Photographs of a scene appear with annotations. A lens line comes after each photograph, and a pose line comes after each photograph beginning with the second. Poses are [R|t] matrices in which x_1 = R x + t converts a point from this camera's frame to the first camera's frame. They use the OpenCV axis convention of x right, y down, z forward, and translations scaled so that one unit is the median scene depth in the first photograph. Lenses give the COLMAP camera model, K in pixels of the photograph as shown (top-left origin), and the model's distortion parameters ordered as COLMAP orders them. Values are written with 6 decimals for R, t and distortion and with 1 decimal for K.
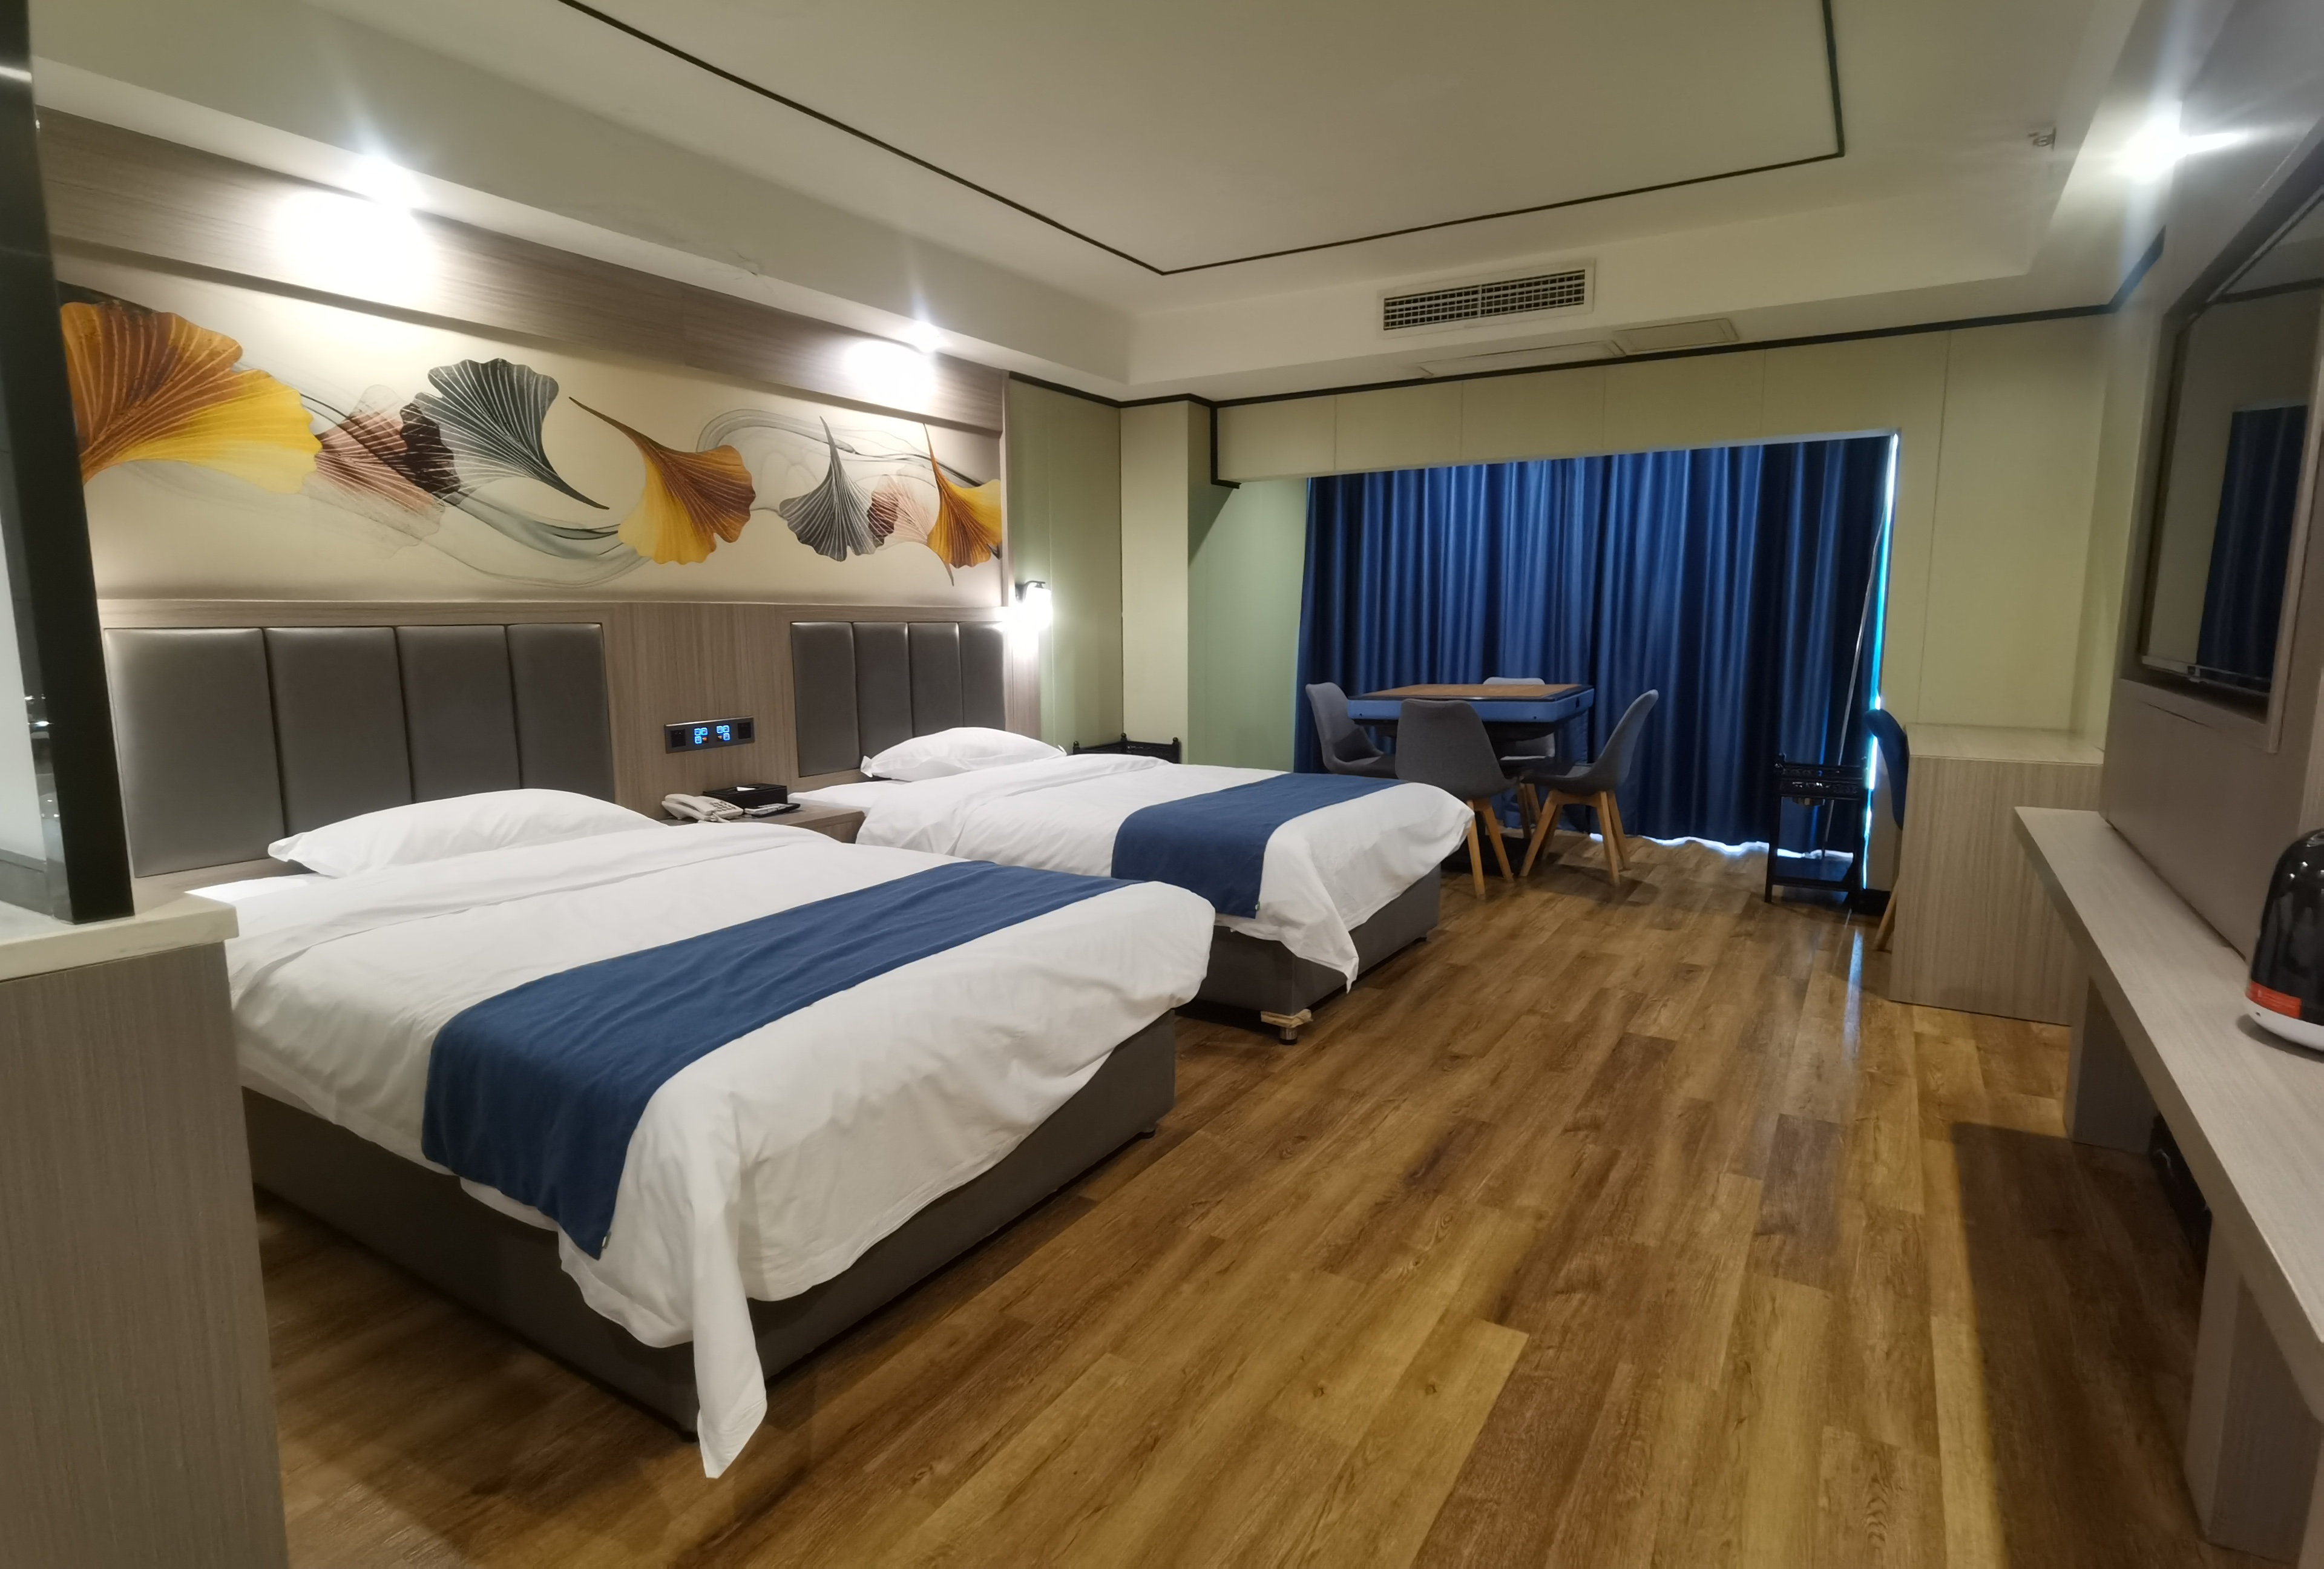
lens RADIAL K [[1201.7, 0, 1186.9], [0, 1201.7, 788.9], [0, 0, 1]] dist [0.016755, -0.003666]
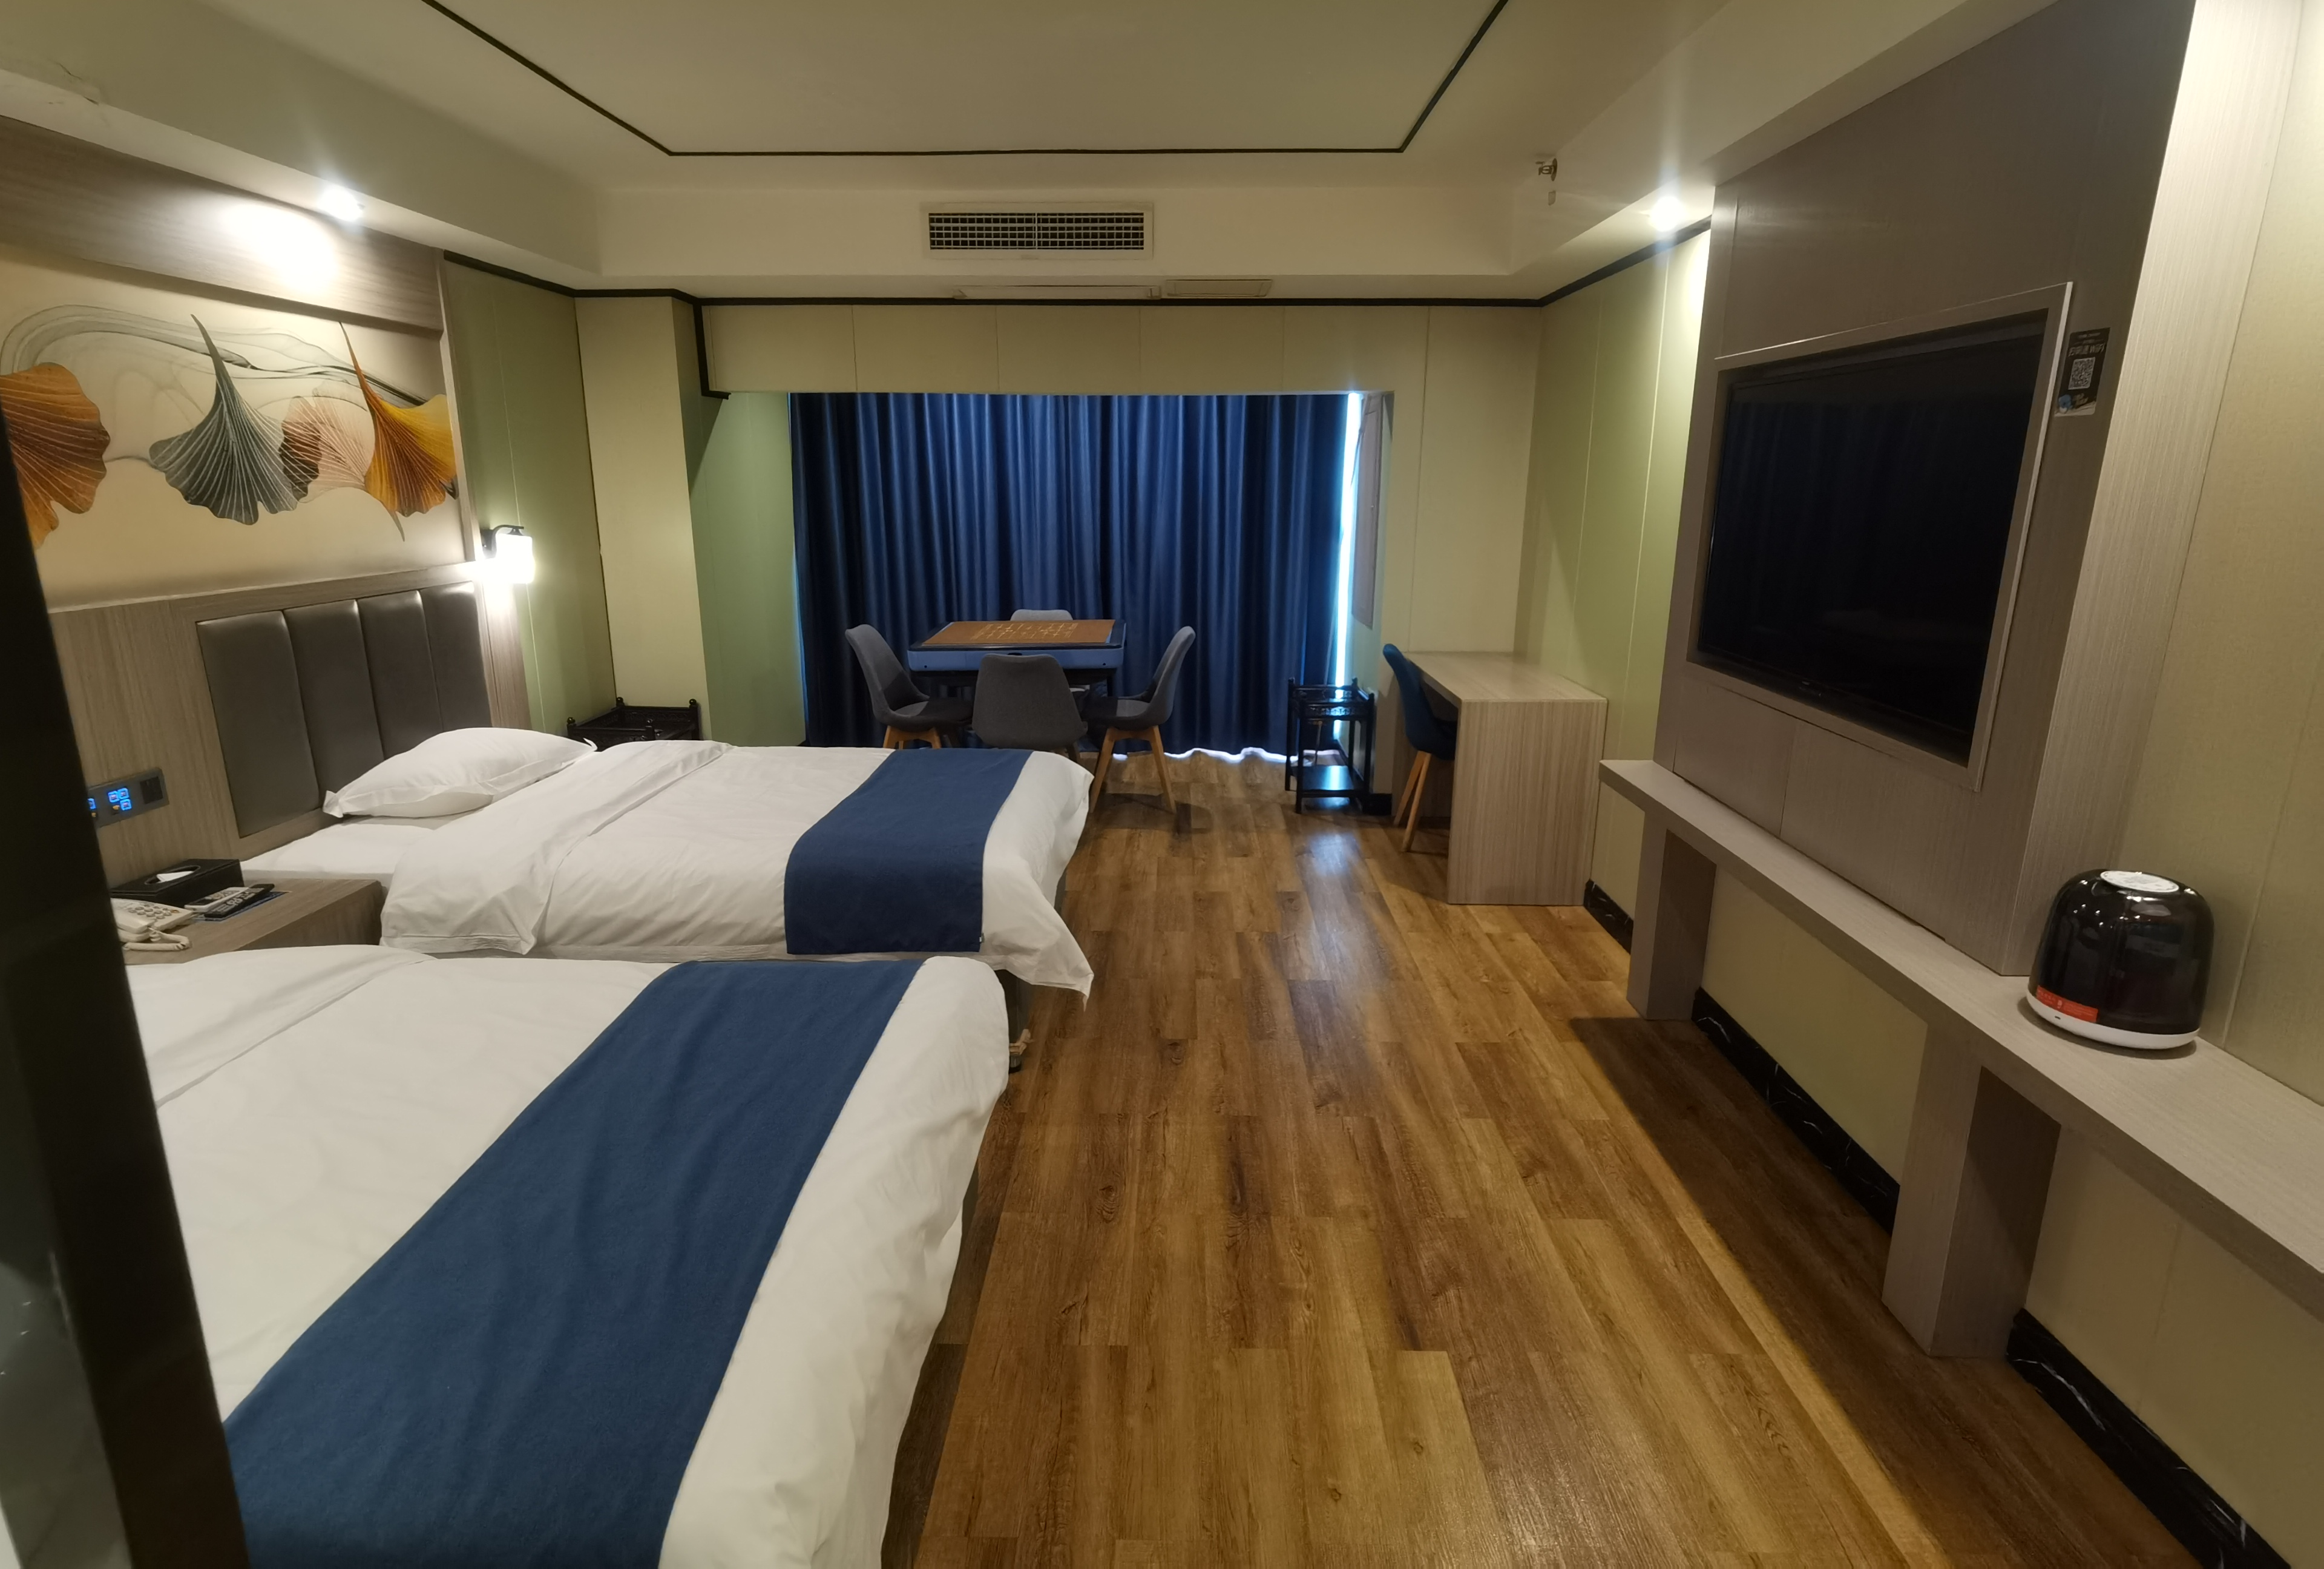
lens RADIAL K [[1201.7, 0, 1171.2], [0, 1201.7, 768.2], [0, 0, 1]] dist [0.016755, -0.003666]
pose [[0.864955, -0.113679, 0.488805, -0.200054], [0.064287, 0.991081, 0.116733, -0.103543], [-0.497716, -0.069545, 0.864548, 0.114654]]
